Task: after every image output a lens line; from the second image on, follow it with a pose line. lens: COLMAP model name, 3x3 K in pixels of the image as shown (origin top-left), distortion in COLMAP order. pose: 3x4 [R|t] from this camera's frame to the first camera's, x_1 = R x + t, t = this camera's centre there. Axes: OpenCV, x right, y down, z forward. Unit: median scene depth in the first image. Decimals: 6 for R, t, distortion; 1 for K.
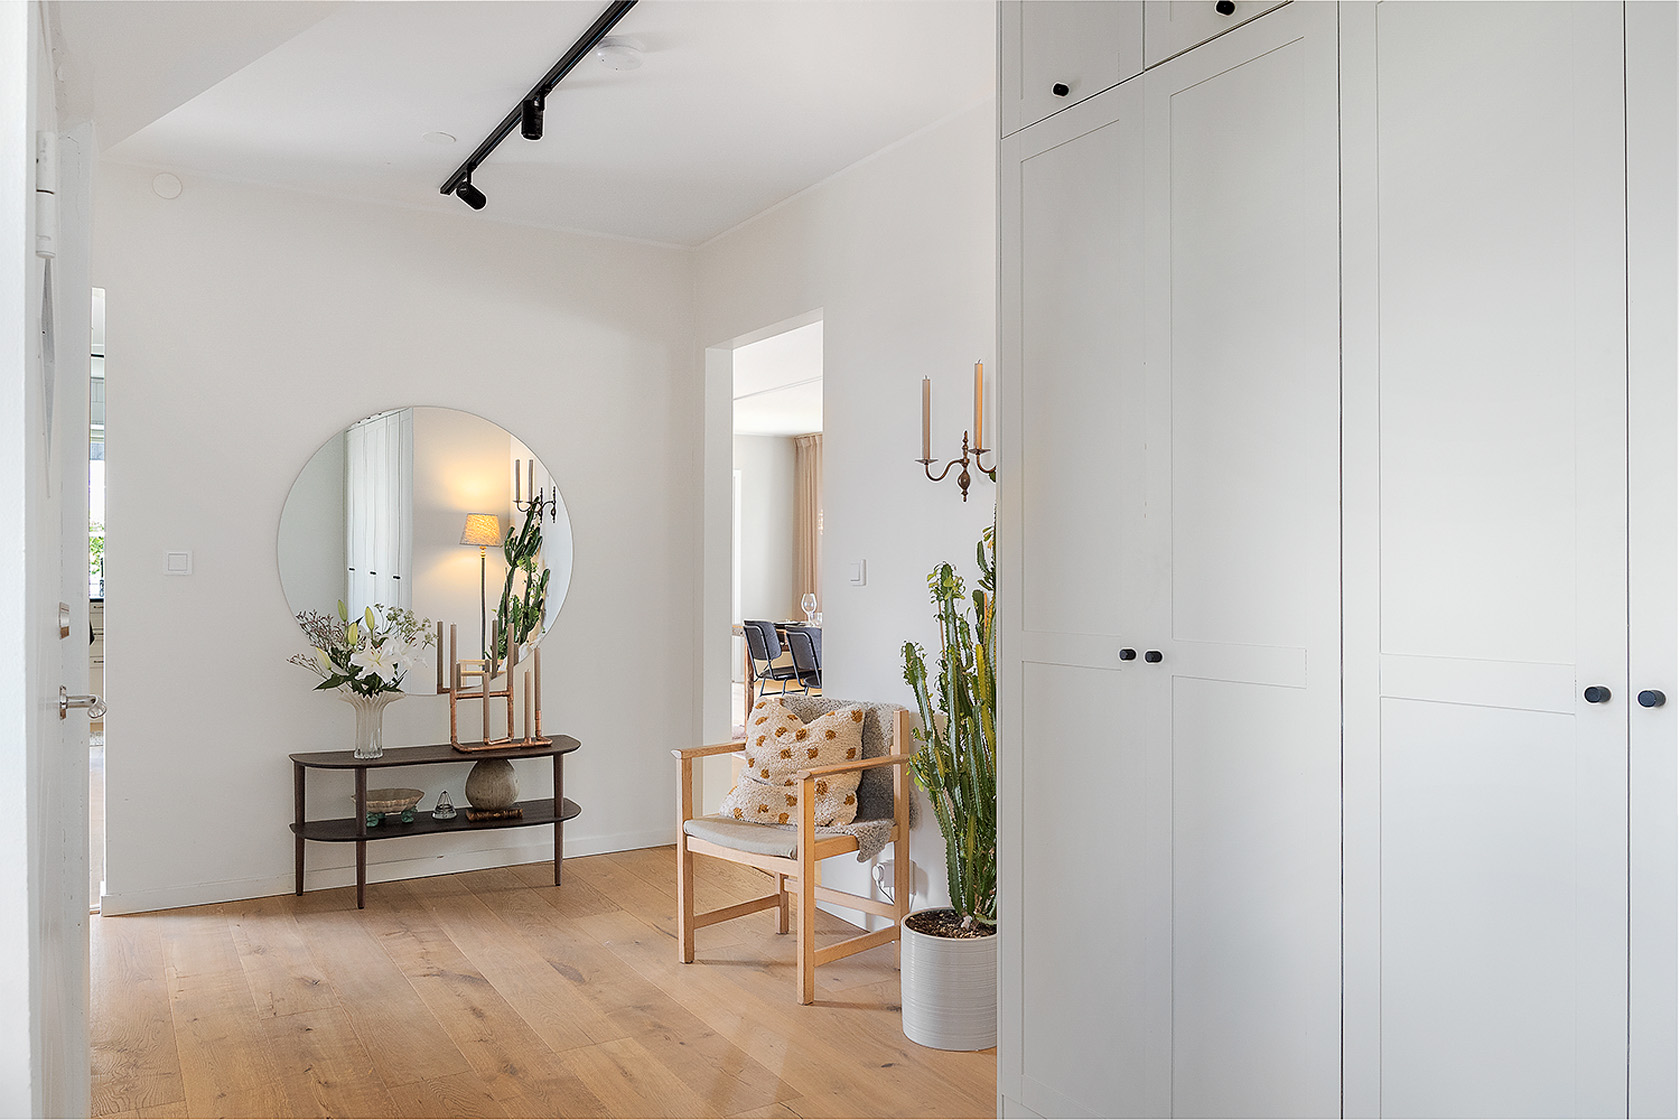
lens RADIAL K [[1215.0, 0, 840.2], [0, 1215.0, 561.7], [0, 0, 1]] dist [-0.000396, -0.007507]
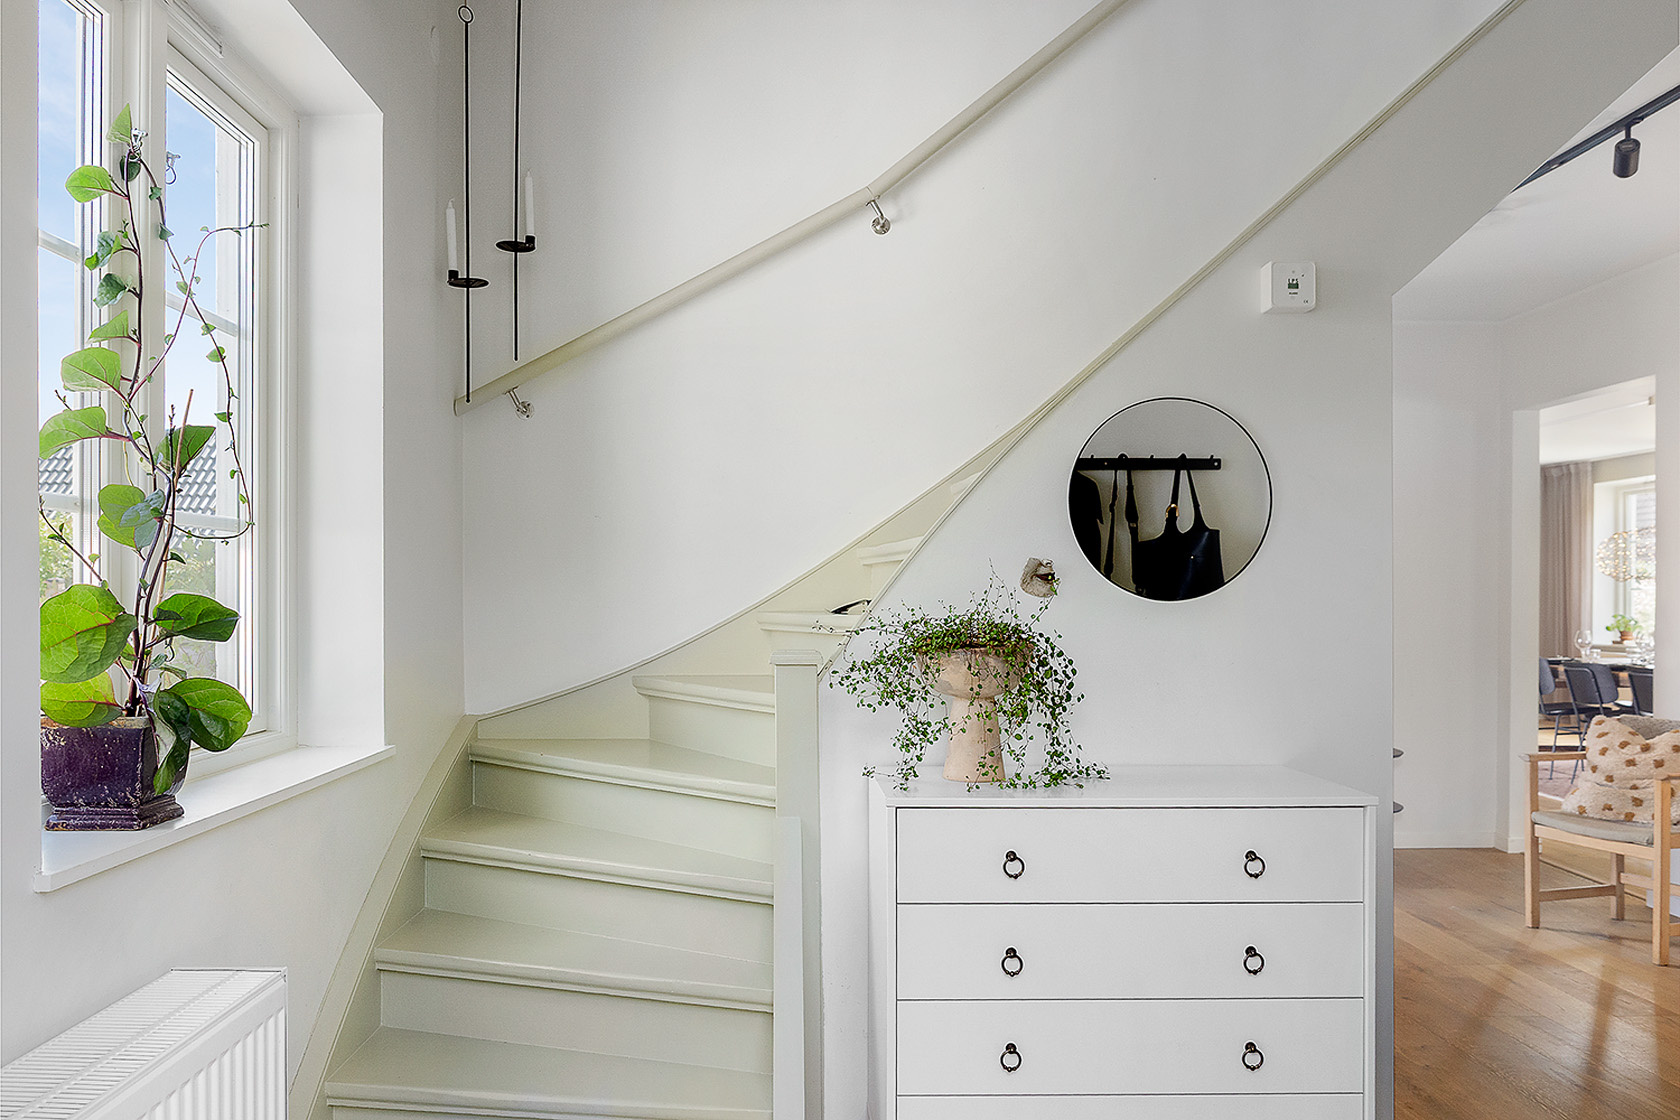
lens RADIAL K [[1215.0, 0, 829.3], [0, 1215.0, 602.0], [0, 0, 1]] dist [-0.000396, -0.007507]
pose [[0.856781, -0.000118, -0.515680, -0.104038], [0.002215, 0.999992, 0.003450, -0.004694], [0.515675, -0.004098, 0.856774, -0.416024]]
